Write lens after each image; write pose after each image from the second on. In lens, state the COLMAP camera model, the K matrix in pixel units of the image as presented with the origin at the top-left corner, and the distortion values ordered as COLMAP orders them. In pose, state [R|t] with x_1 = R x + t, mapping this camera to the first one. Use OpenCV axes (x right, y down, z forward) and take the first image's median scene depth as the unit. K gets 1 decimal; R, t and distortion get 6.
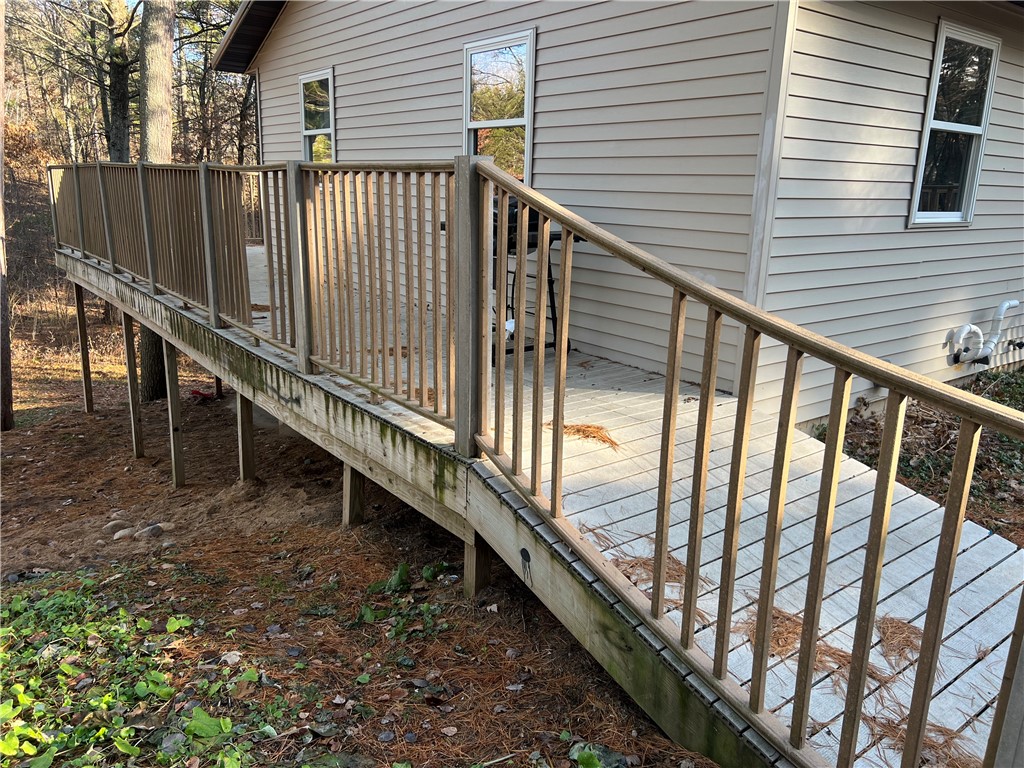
lens RADIAL K [[770.2, 0, 511.3], [0, 770.2, 380.7], [0, 0, 1]] dist [0.042315, -0.025482]
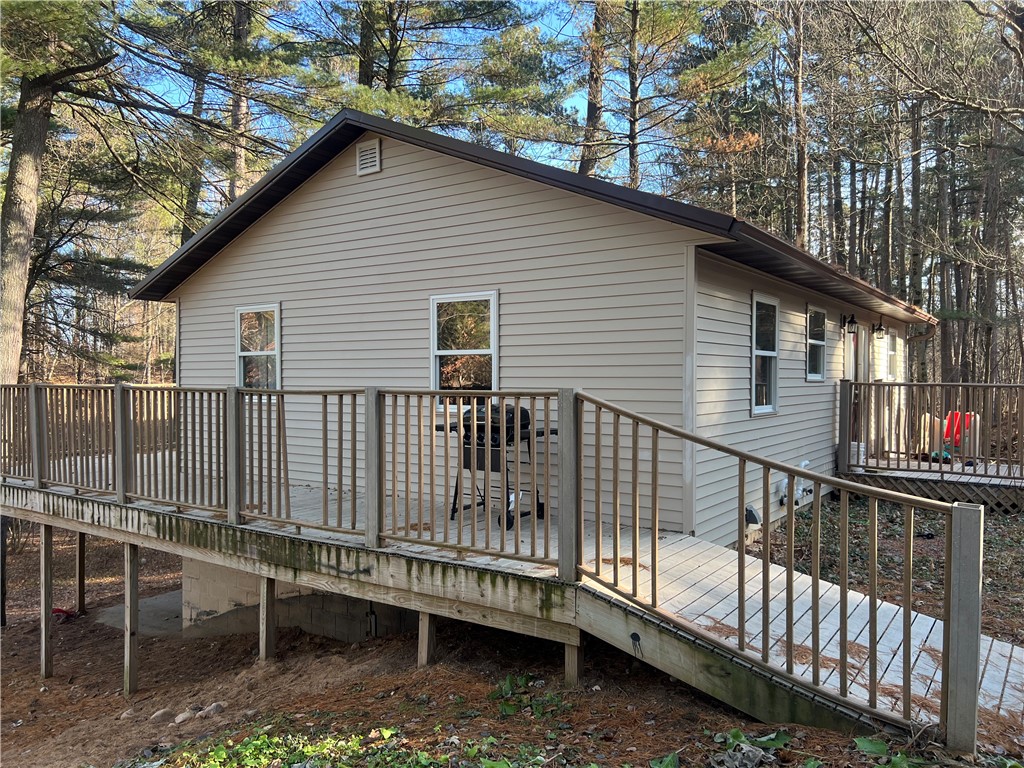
lens RADIAL K [[770.2, 0, 513.5], [0, 770.2, 386.2], [0, 0, 1]] dist [0.042315, -0.025482]
pose [[0.952261, -0.030180, 0.303789, -0.538088], [0.100003, 0.971035, -0.217002, 0.039355], [-0.288441, 0.237022, 0.927697, -0.396430]]
